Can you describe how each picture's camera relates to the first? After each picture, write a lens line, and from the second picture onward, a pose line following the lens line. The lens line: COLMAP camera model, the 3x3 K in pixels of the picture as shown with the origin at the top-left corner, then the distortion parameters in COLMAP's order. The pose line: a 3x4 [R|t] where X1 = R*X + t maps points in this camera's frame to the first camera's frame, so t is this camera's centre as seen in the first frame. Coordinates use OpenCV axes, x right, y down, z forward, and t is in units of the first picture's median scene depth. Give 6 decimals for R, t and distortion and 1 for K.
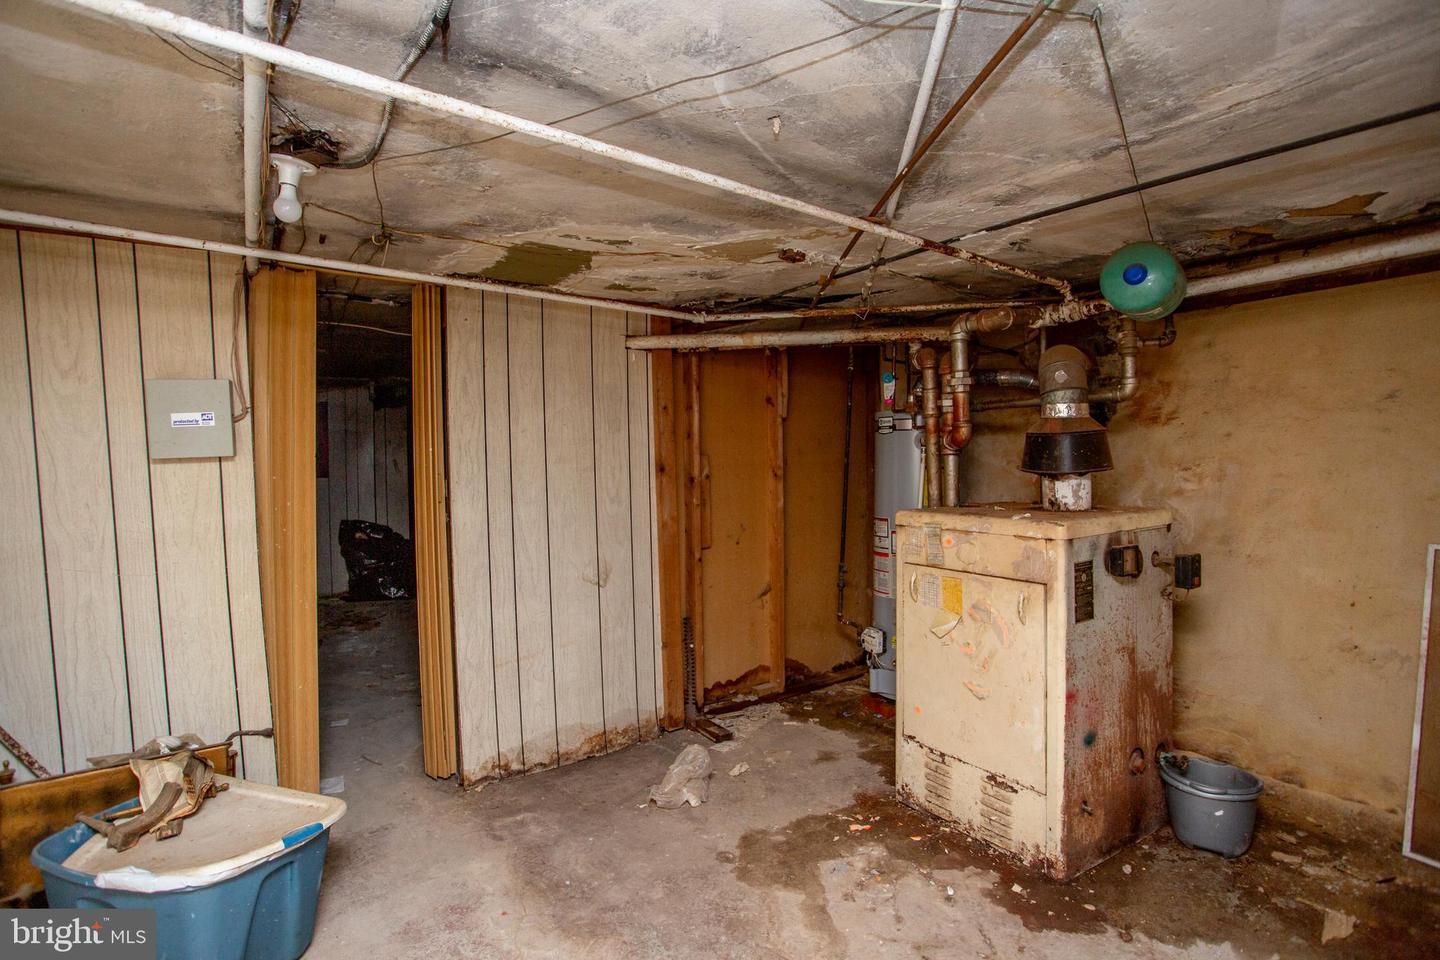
lens RADIAL K [[699.2, 0, 719.8], [0, 699.2, 480.4], [0, 0, 1]] dist [-0.047263, 0.020872]
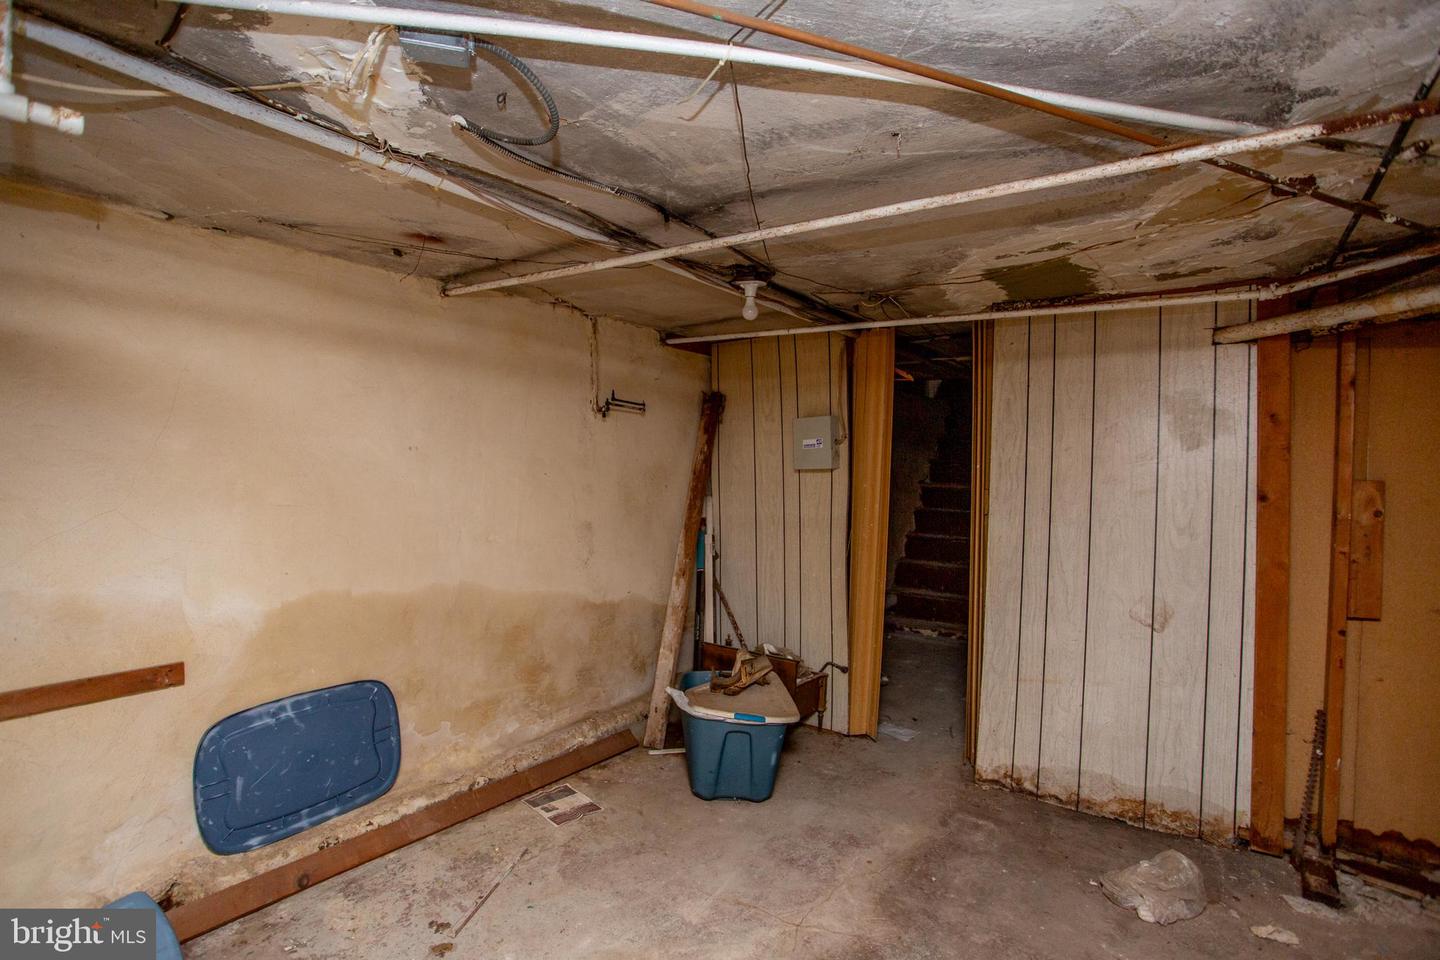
lens RADIAL K [[699.2, 0, 716.6], [0, 699.2, 477.8], [0, 0, 1]] dist [-0.047263, 0.020872]
pose [[0.327683, 0.030860, -0.944283, 0.475132], [-0.051408, 0.998568, 0.014795, -0.020174], [0.943388, 0.043696, 0.328801, 0.231473]]
